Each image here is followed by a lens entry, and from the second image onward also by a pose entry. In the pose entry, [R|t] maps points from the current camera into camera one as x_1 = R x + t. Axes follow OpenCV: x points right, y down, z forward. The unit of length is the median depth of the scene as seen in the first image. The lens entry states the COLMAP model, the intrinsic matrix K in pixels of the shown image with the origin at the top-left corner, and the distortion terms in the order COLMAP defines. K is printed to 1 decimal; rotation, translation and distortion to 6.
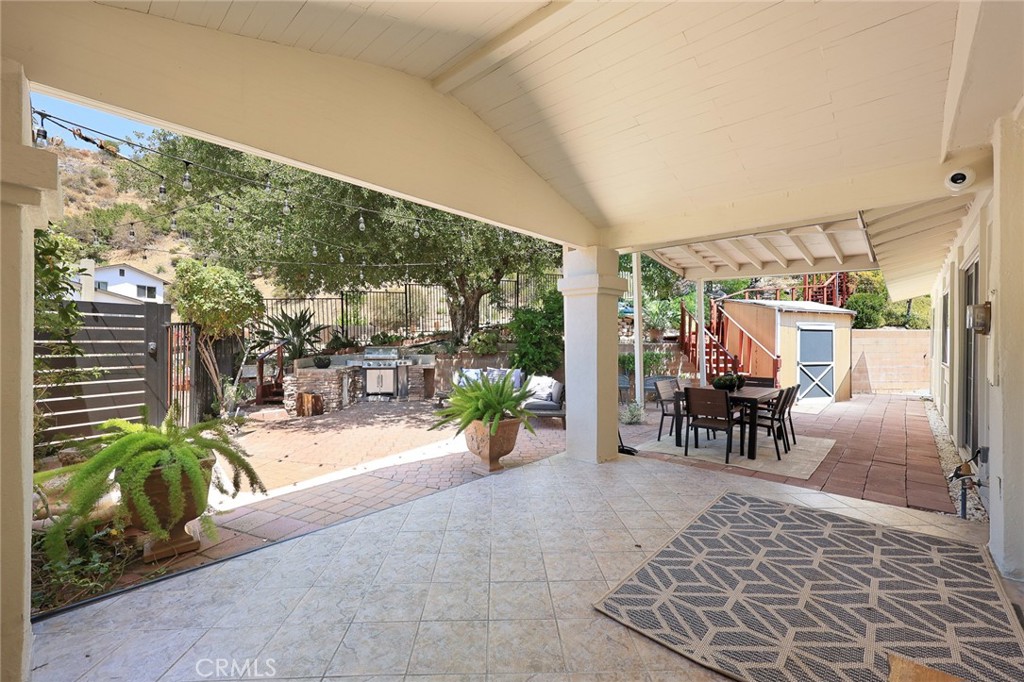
lens RADIAL K [[427.4, 0, 512.0], [0, 427.4, 341.0], [0, 0, 1]] dist [0.000525, -0.000017]
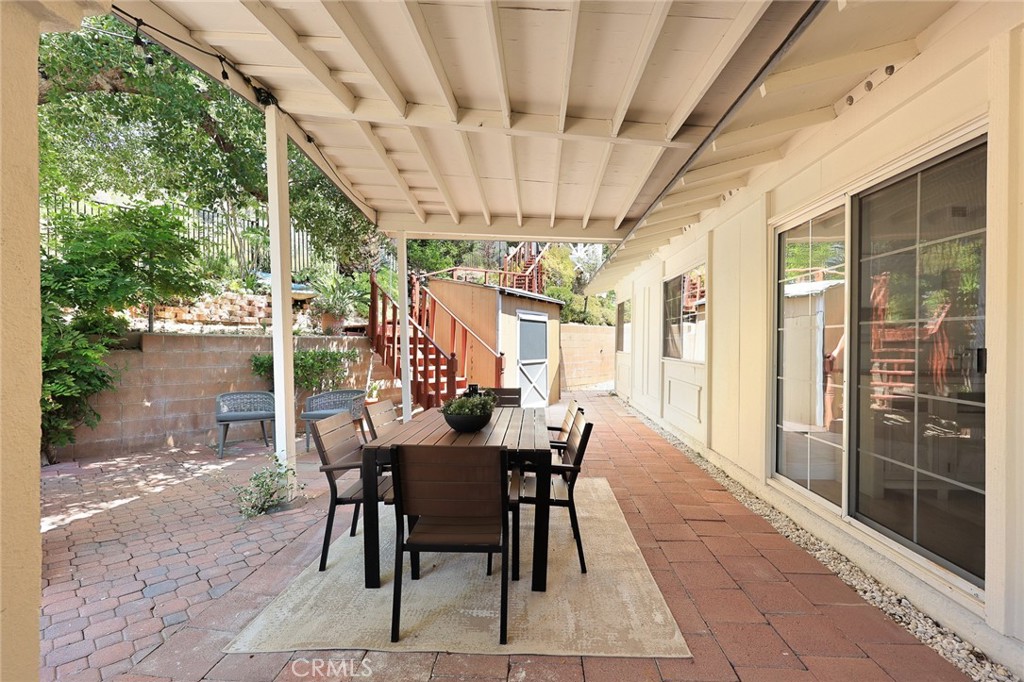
lens RADIAL K [[449.8, 0, 531.3], [0, 449.8, 345.3], [0, 0, 1]] dist [0.000757, 0.000006]
pose [[0.747653, -0.004955, 0.664071, 0.137194], [-0.003143, 0.999935, 0.011000, 0.012304], [-0.664082, -0.010311, 0.747589, 0.363135]]
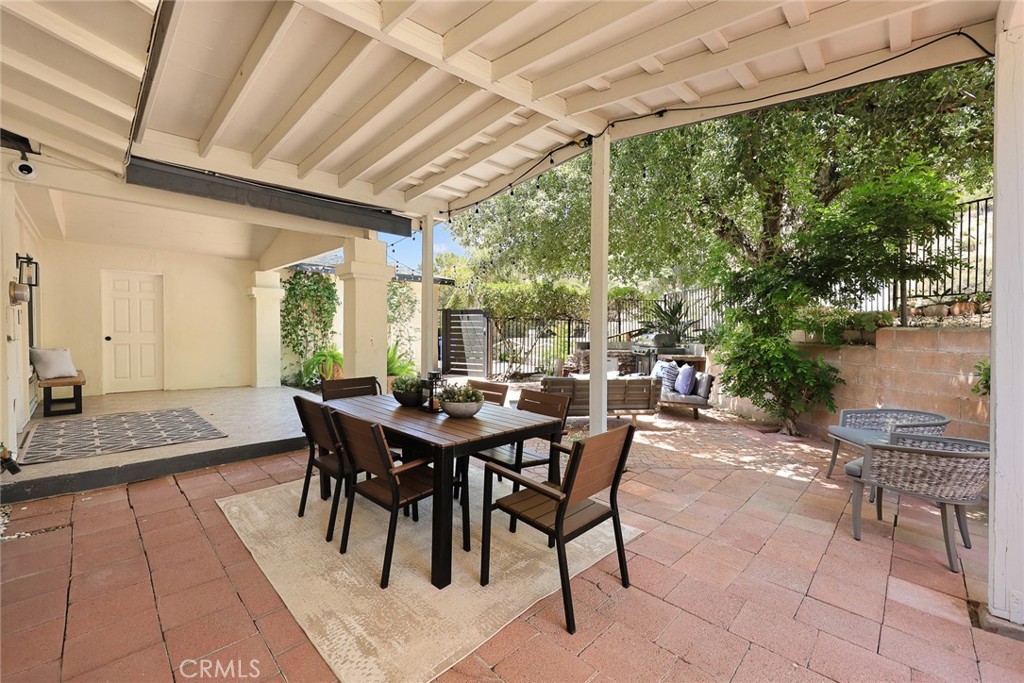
lens RADIAL K [[427.4, 0, 512.0], [0, 427.4, 341.5], [0, 0, 1]] dist [0.000525, -0.000017]
pose [[-0.039439, 0.019550, -0.999031, 0.645704], [-0.009733, 0.999754, 0.019948, 0.014270], [0.999175, 0.010511, -0.039239, 0.708850]]
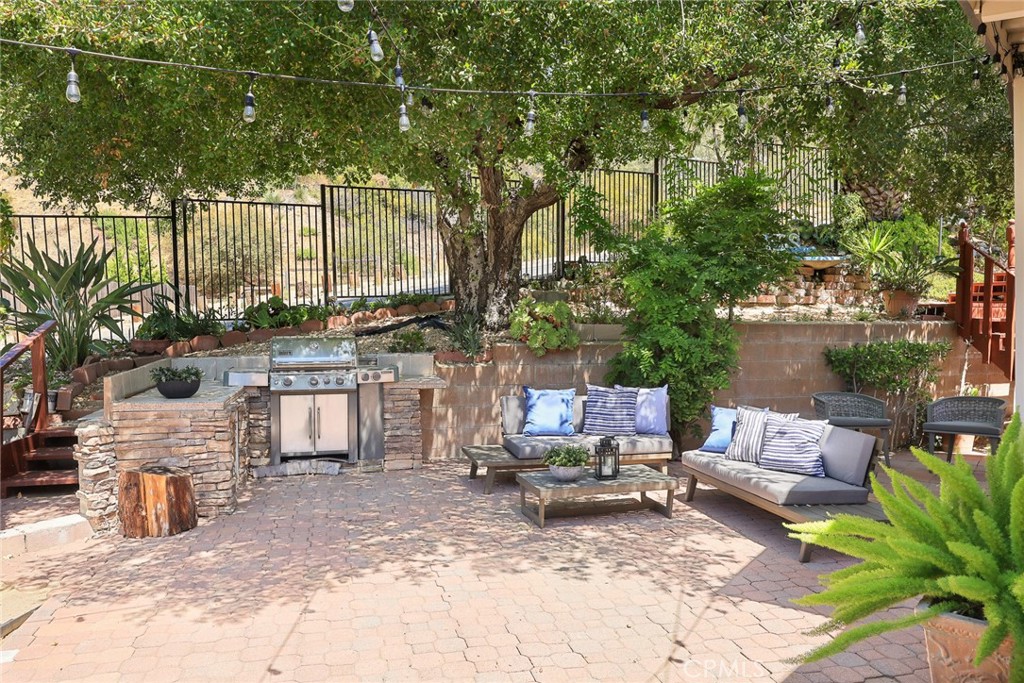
lens RADIAL K [[781.1, 0, 512.0], [0, 781.1, 341.5], [0, 0, 1]] dist [0.003108, 0.001665]
pose [[0.992103, -0.009563, 0.125062, -0.211559], [0.004686, 0.999219, 0.039229, -0.008969], [-0.125340, -0.038333, 0.991373, 0.257136]]
